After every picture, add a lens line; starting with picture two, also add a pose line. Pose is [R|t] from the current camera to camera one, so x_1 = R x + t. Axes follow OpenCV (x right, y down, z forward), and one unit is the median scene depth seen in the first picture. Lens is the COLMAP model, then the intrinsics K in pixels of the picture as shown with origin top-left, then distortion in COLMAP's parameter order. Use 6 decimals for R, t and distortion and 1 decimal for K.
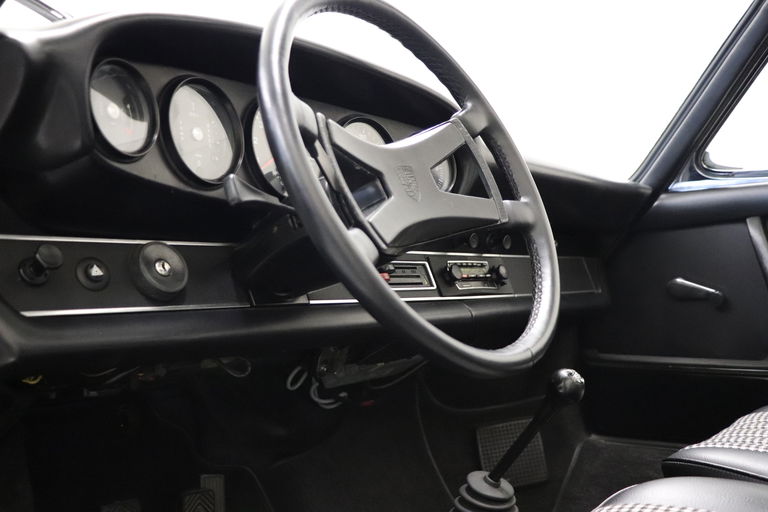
lens RADIAL K [[821.6, 0, 384.0], [0, 821.6, 256.0], [0, 0, 1]] dist [-0.146407, 0.380652]
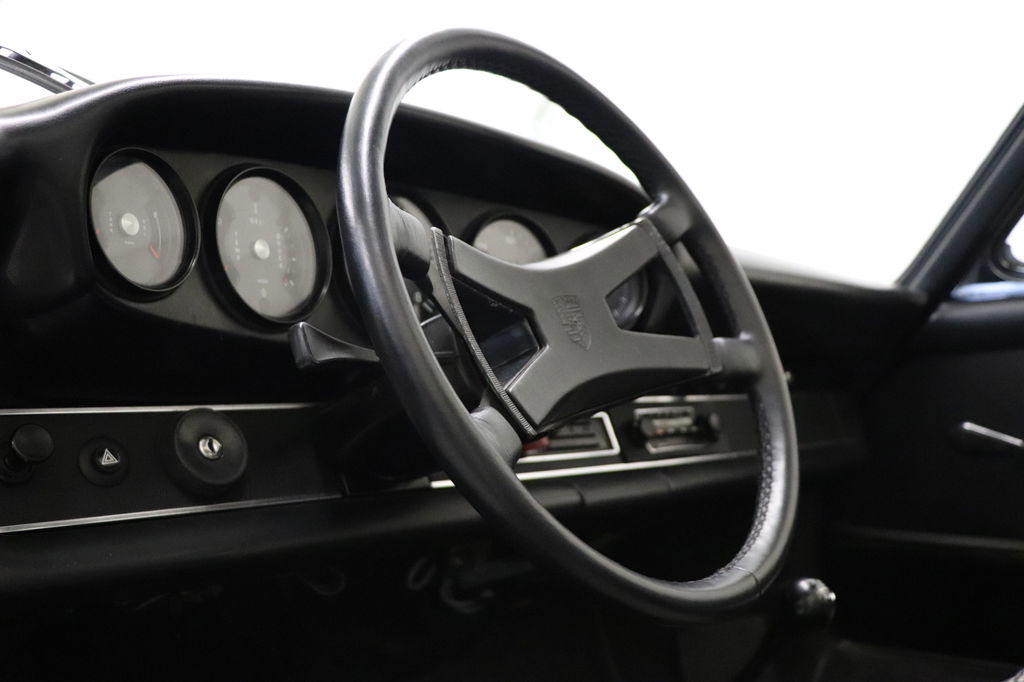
lens RADIAL K [[1095.5, 0, 512.0], [0, 1095.5, 341.0], [0, 0, 1]] dist [-0.146407, 0.380652]
pose [[0.999136, -0.000487, -0.041563, 0.017452], [-0.000223, 0.999854, -0.017072, -0.056663], [0.041565, 0.017067, 0.998990, 0.100499]]
